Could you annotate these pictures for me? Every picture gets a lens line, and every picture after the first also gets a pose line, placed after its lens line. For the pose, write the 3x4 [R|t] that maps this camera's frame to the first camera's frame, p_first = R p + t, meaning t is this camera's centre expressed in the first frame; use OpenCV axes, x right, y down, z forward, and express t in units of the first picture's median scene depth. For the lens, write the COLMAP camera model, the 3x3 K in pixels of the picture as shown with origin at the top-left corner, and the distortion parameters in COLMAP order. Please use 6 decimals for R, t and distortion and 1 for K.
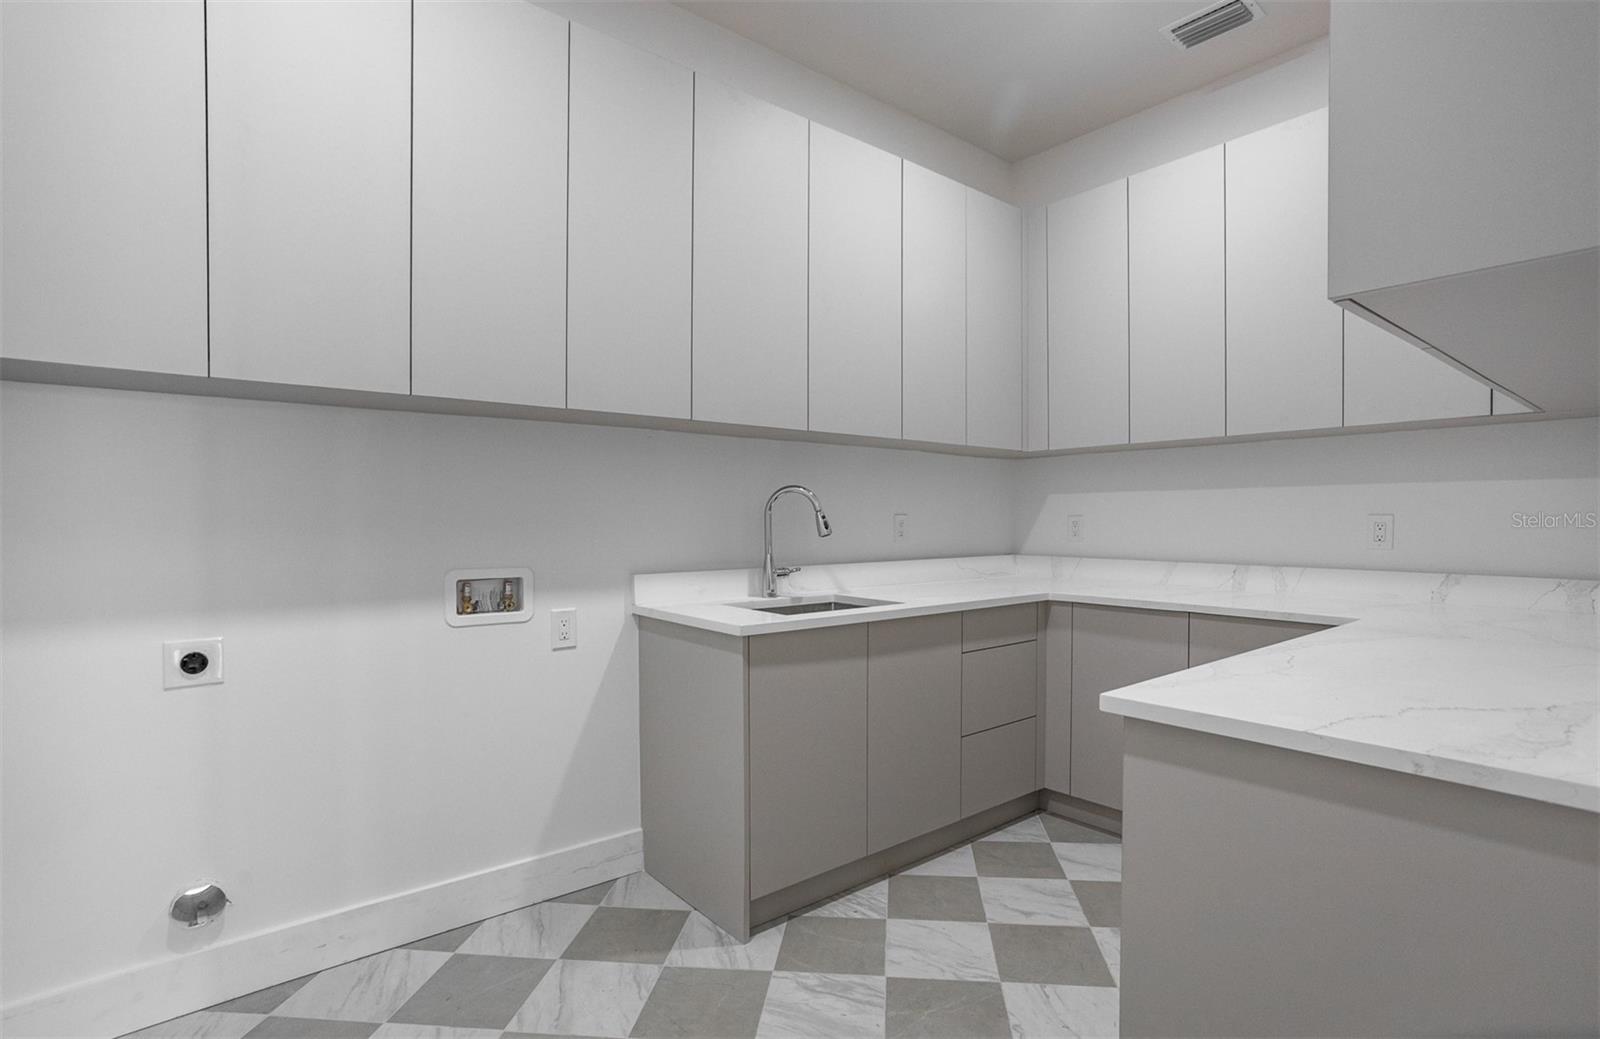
lens RADIAL K [[781.5, 0, 800.8], [0, 781.5, 528.9], [0, 0, 1]] dist [-0.000258, 0.000505]
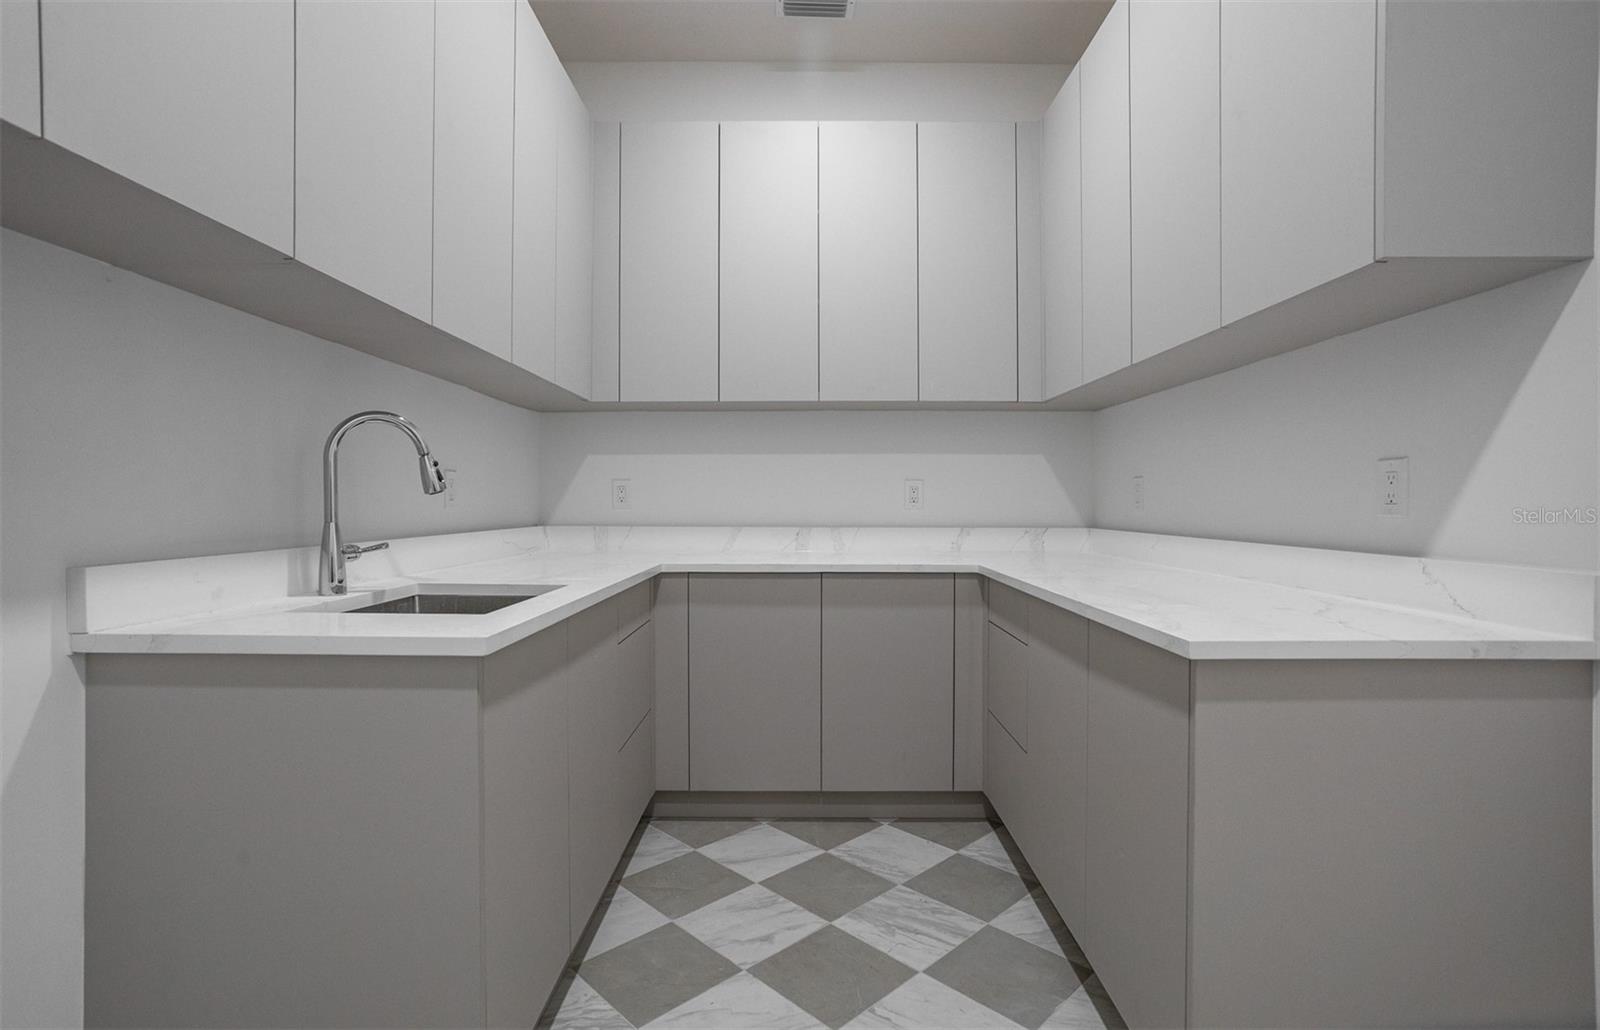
lens RADIAL K [[789.9, 0, 800.7], [0, 789.9, 502.1], [0, 0, 1]] dist [-0.017194, 0.001472]
pose [[0.638959, 0.004265, 0.769229, -0.274283], [0.006057, 0.999926, -0.010575, 0.025343], [-0.769217, 0.011417, 0.638886, 0.343763]]
